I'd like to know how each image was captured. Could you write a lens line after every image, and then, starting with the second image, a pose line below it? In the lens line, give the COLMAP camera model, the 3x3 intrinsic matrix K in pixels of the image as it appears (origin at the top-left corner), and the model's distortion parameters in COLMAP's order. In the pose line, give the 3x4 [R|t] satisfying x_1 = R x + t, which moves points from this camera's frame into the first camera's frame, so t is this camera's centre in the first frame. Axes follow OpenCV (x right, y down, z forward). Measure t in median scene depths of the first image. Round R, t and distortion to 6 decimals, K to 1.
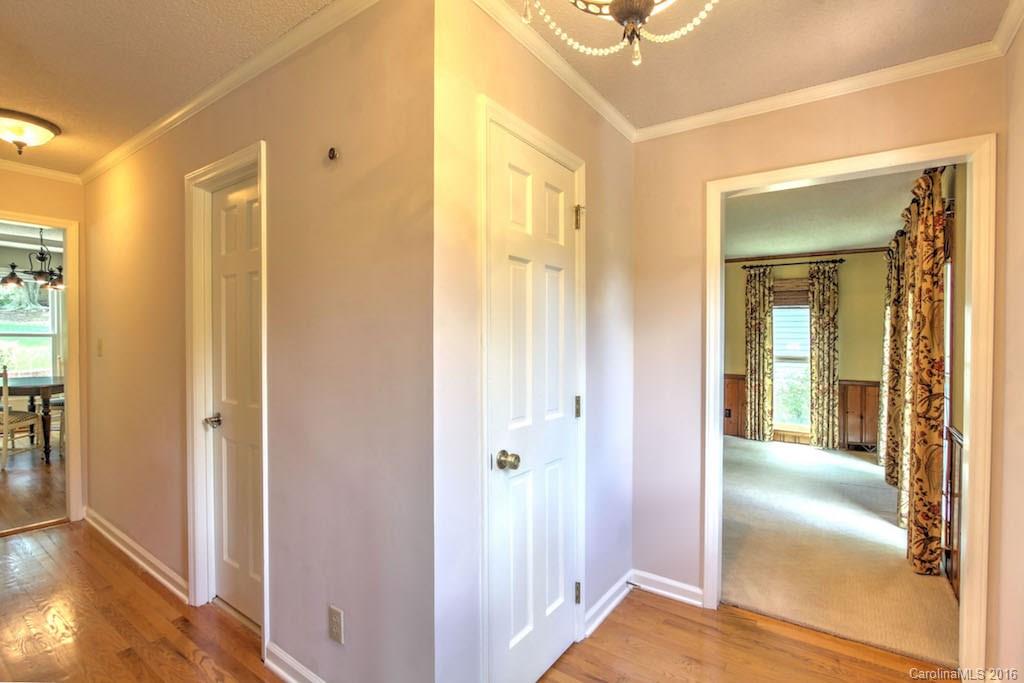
lens RADIAL K [[492.8, 0, 512.0], [0, 492.8, 341.5], [0, 0, 1]] dist [-0.000881, -0.000157]
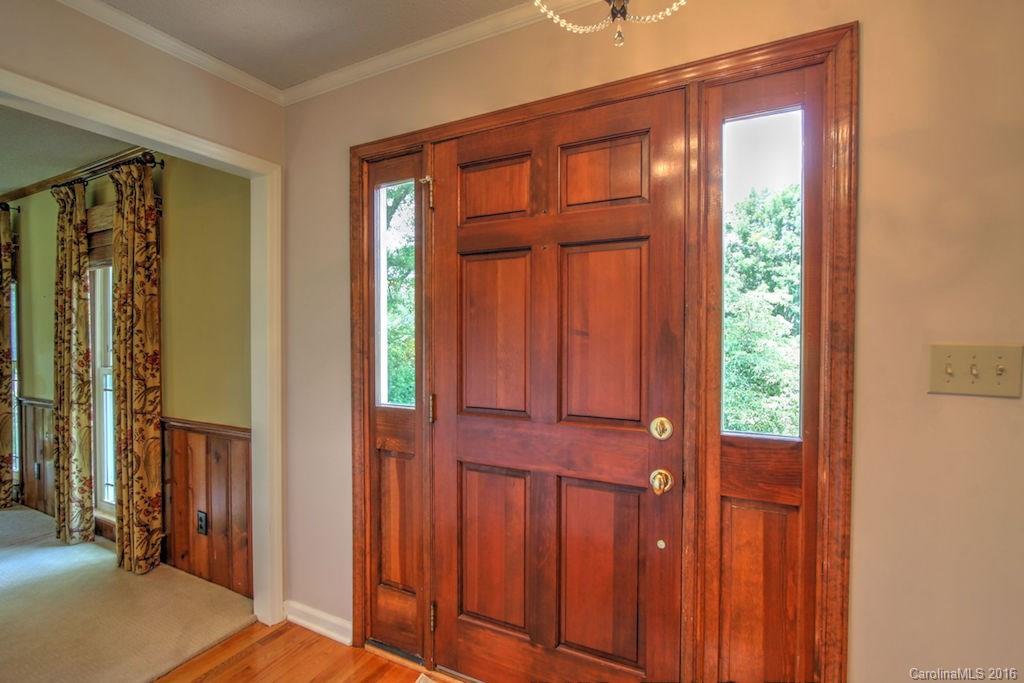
lens RADIAL K [[477.6, 0, 514.7], [0, 477.6, 340.0], [0, 0, 1]] dist [-0.002040, -0.000240]
pose [[-0.124112, -0.017553, 0.992113, -0.223226], [0.007636, 0.999797, 0.018644, -0.003637], [-0.992239, 0.009889, -0.123953, 0.444488]]
